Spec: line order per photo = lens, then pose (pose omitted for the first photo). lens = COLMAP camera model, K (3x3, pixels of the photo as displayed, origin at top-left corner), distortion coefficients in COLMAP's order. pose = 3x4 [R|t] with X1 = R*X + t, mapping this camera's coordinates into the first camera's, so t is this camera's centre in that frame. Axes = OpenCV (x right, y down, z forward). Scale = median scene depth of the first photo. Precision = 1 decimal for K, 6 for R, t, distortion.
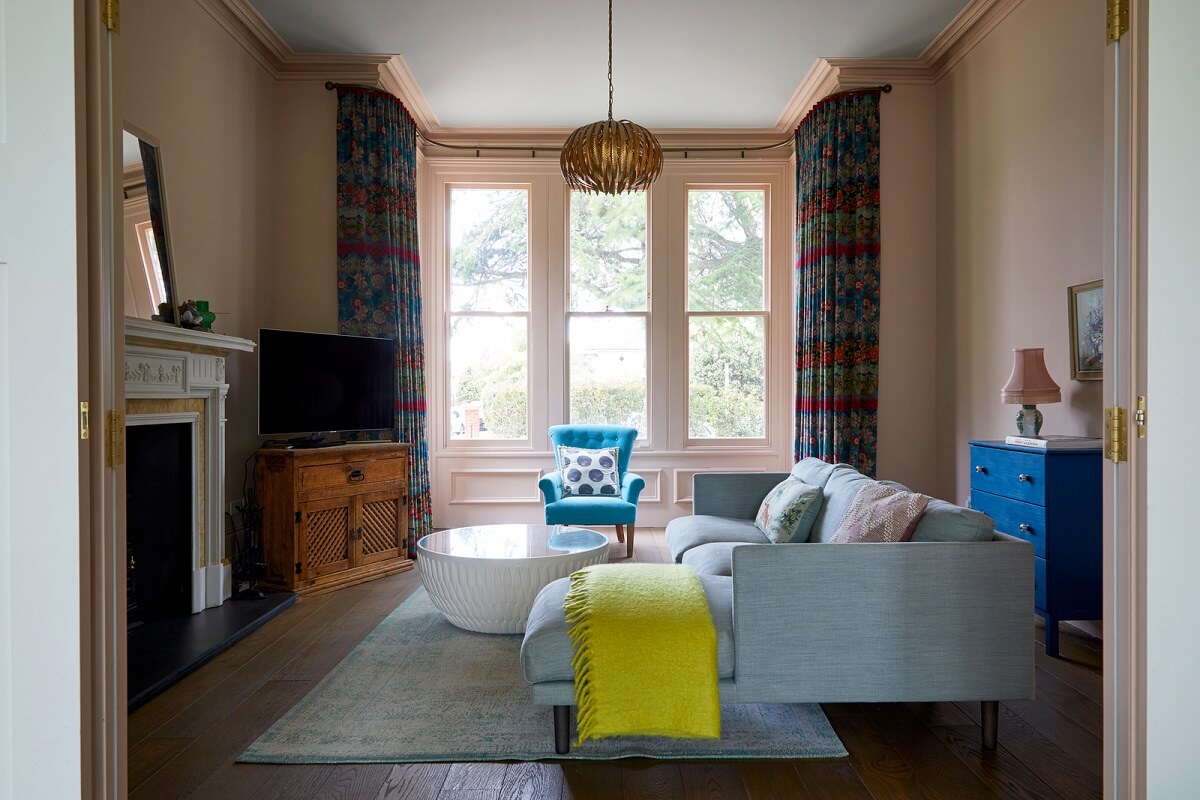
lens RADIAL K [[827.8, 0, 600.4], [0, 827.8, 400.1], [0, 0, 1]] dist [-0.010518, 0.005918]
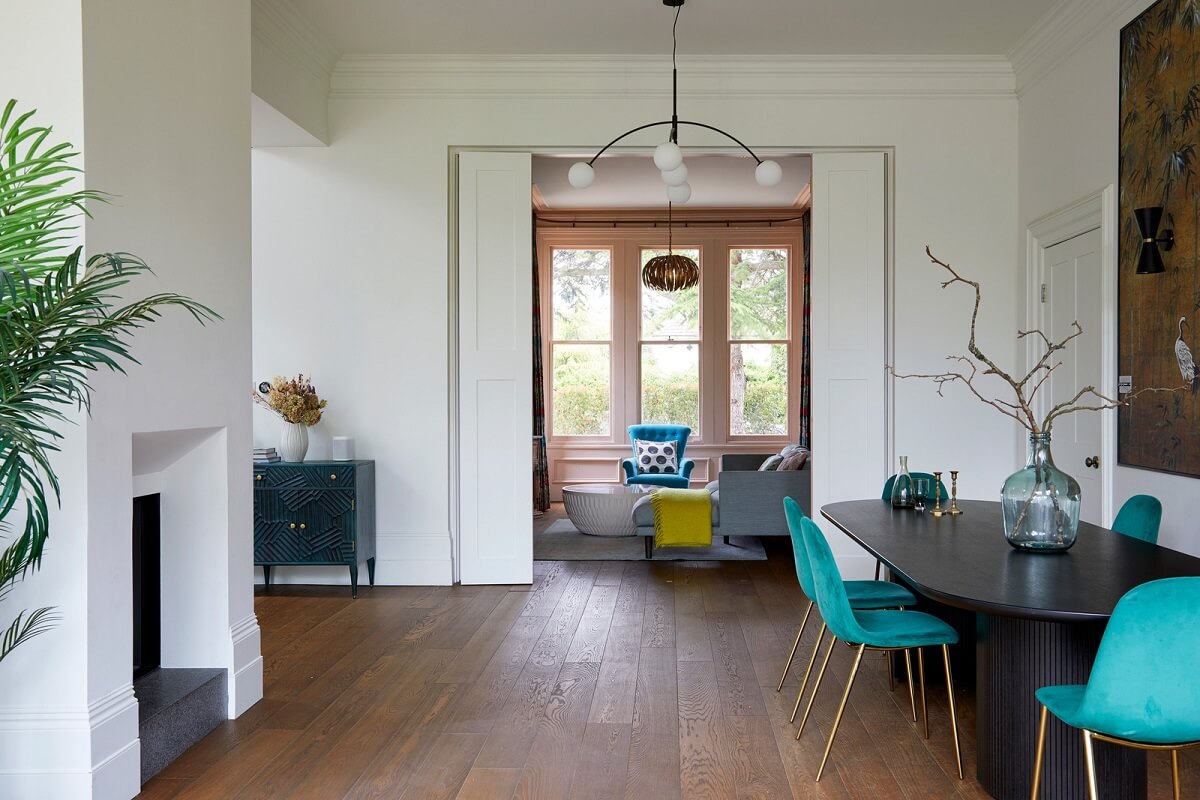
lens RADIAL K [[1141.6, 0, 601.5], [0, 1141.6, 399.5], [0, 0, 1]] dist [0.004729, 0.000000]
pose [[0.998591, 0.000152, -0.053058, -0.003611], [0.000206, 0.999977, 0.006740, -0.026928], [0.053058, -0.006742, 0.998569, -0.975538]]
